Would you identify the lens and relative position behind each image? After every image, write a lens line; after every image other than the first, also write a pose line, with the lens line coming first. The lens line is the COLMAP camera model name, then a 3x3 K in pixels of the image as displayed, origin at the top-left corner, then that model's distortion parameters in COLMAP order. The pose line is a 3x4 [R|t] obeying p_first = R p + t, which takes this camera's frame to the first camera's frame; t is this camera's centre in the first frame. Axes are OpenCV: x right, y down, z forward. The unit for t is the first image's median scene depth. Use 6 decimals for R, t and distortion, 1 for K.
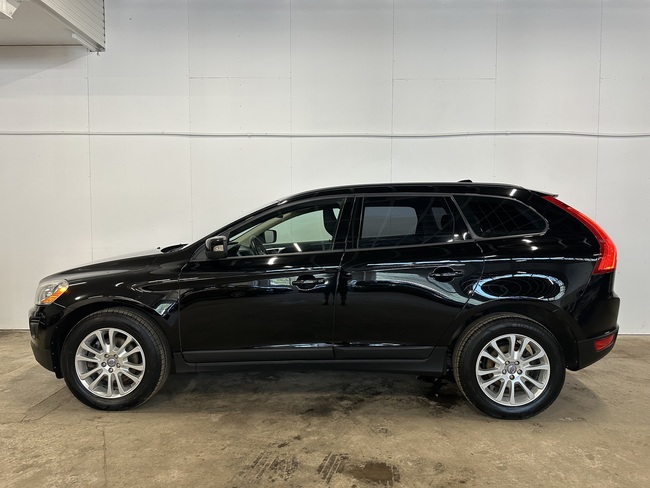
lens RADIAL K [[455.8, 0, 325.0], [0, 455.8, 244.0], [0, 0, 1]] dist [-0.024934, -0.003553]
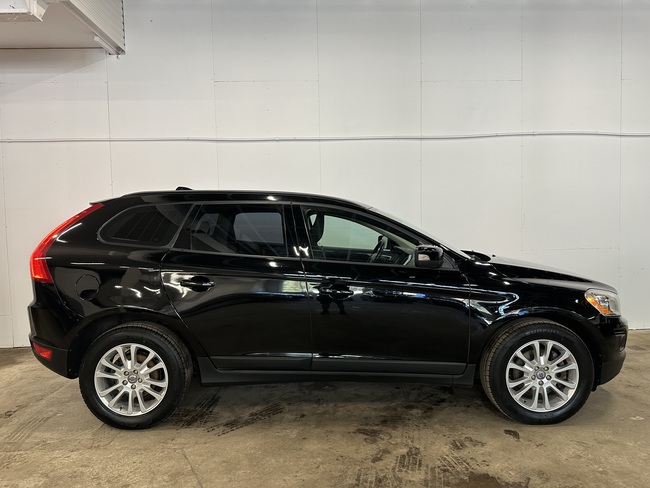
lens RADIAL K [[455.8, 0, 325.0], [0, 455.8, 244.0], [0, 0, 1]] dist [-0.024934, -0.003553]
pose [[0.998825, -0.024029, 0.042092, -0.111244], [0.024675, 0.999584, -0.014914, 0.001987], [-0.041716, 0.015935, 0.999002, 0.024953]]
